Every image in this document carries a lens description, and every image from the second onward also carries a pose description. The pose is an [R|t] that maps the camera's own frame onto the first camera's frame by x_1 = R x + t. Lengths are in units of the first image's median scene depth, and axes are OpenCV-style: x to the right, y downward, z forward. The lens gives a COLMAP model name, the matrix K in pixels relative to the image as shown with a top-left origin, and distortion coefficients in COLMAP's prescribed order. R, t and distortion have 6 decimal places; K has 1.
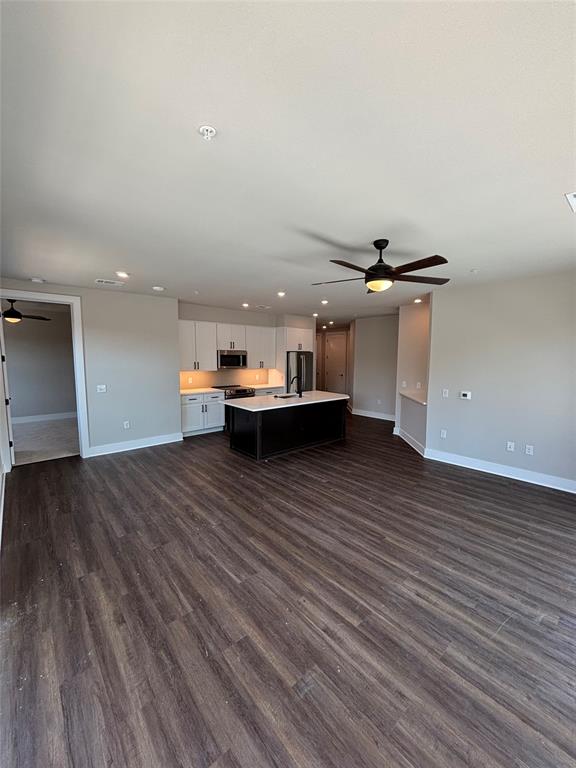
lens RADIAL K [[307.4, 0, 289.0], [0, 307.4, 385.2], [0, 0, 1]] dist [-0.000395, -0.000459]
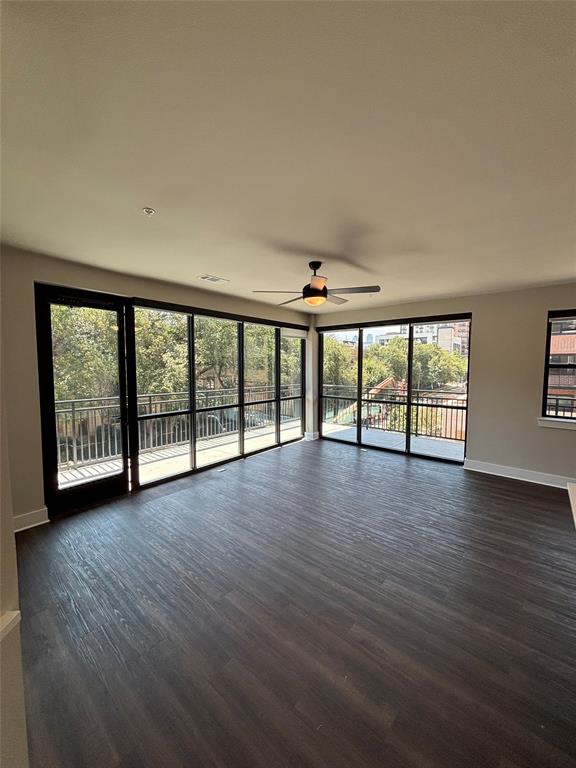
lens RADIAL K [[307.4, 0, 289.0], [0, 307.4, 385.2], [0, 0, 1]] dist [-0.000395, -0.000459]
pose [[-0.988583, 0.001202, -0.150673, 0.307558], [-0.023881, 0.986079, 0.164551, -0.108944], [0.148774, 0.166271, -0.974792, 1.182158]]
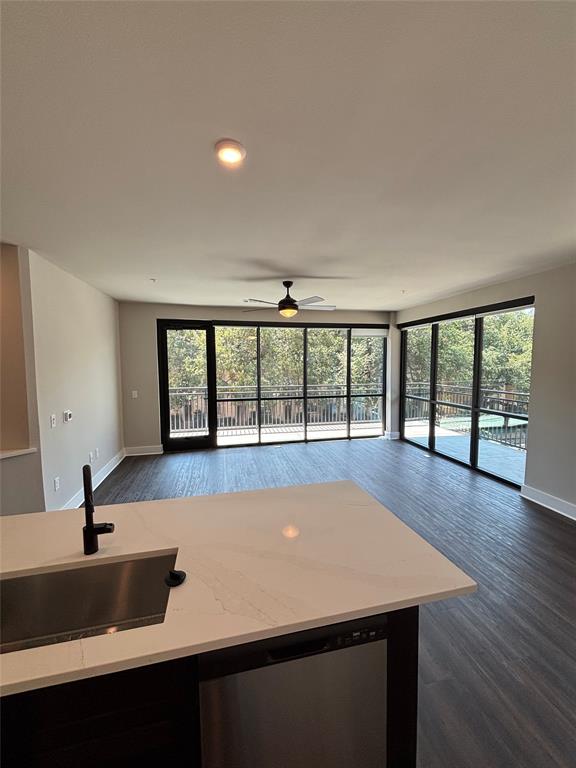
lens RADIAL K [[309.0, 0, 286.9], [0, 309.0, 383.7], [0, 0, 1]] dist [-0.001668, -0.000393]
pose [[-0.875177, -0.035324, 0.482511, -0.220065], [0.048204, 0.986001, 0.159617, -0.124089], [-0.481395, 0.162952, -0.861223, 1.247798]]
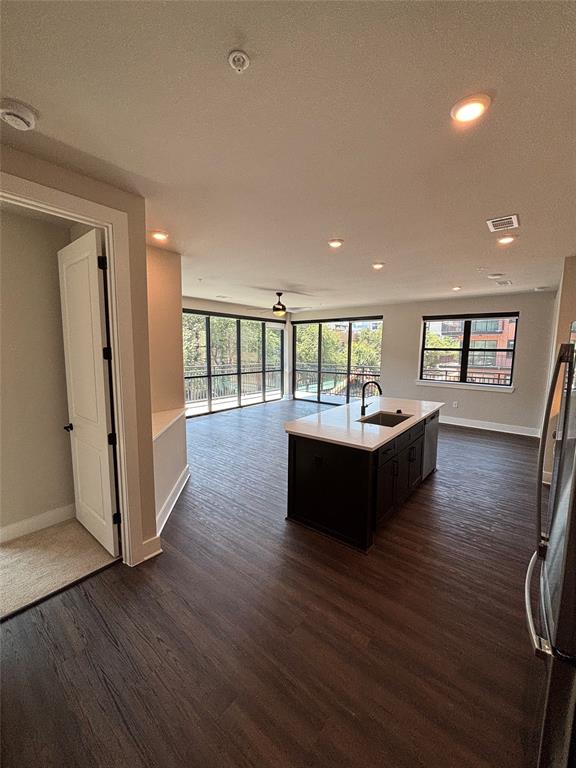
lens RADIAL K [[307.4, 0, 289.0], [0, 307.4, 385.2], [0, 0, 1]] dist [-0.000395, -0.000459]
pose [[-0.985994, 0.006375, -0.166658, 0.321350], [-0.030409, 0.975648, 0.217226, -0.164675], [0.163984, 0.219252, -0.961789, 1.746249]]
